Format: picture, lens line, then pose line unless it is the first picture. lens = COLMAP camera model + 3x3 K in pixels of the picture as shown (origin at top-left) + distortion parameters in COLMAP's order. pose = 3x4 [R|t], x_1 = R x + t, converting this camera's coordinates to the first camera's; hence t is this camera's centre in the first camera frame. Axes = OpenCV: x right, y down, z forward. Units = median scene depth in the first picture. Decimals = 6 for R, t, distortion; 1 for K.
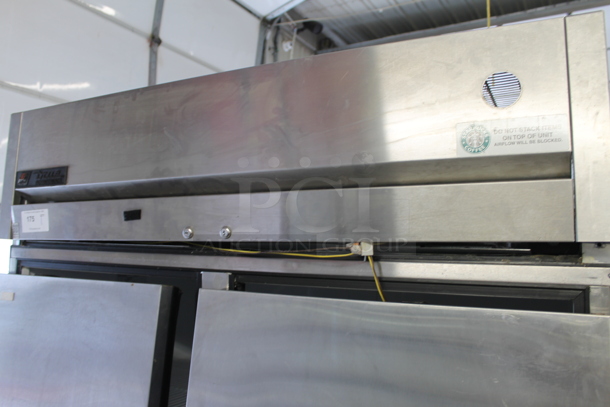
lens RADIAL K [[520.7, 0, 305.0], [0, 520.7, 203.5], [0, 0, 1]] dist [-0.103711, 0.002895]
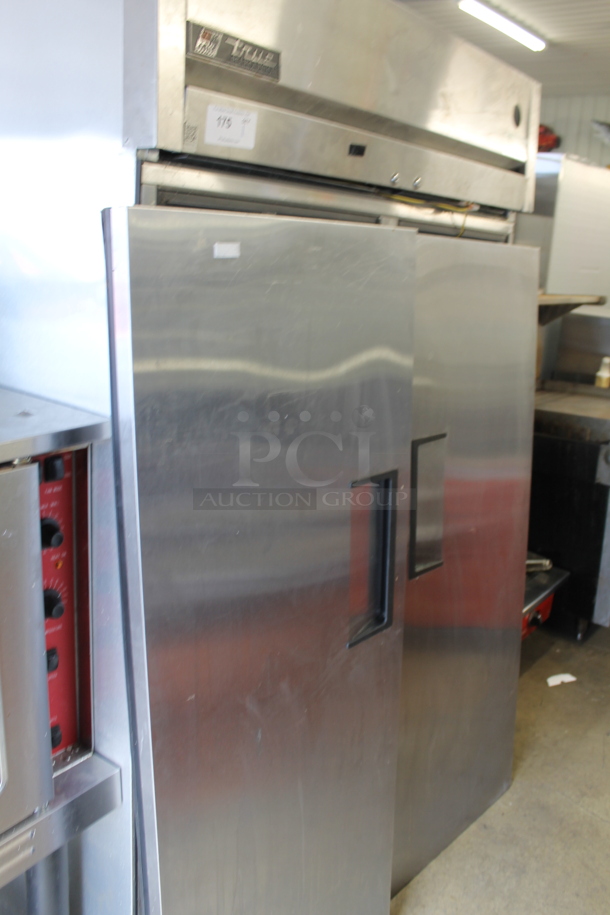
lens RADIAL K [[781.1, 0, 321.5], [0, 781.1, 459.5], [0, 0, 1]] dist [-0.103711, 0.002895]
pose [[0.159427, -0.303323, 0.939456, -1.729074], [-0.203529, 0.921085, 0.331930, 0.086094], [-0.966002, -0.244125, 0.085111, 0.824621]]
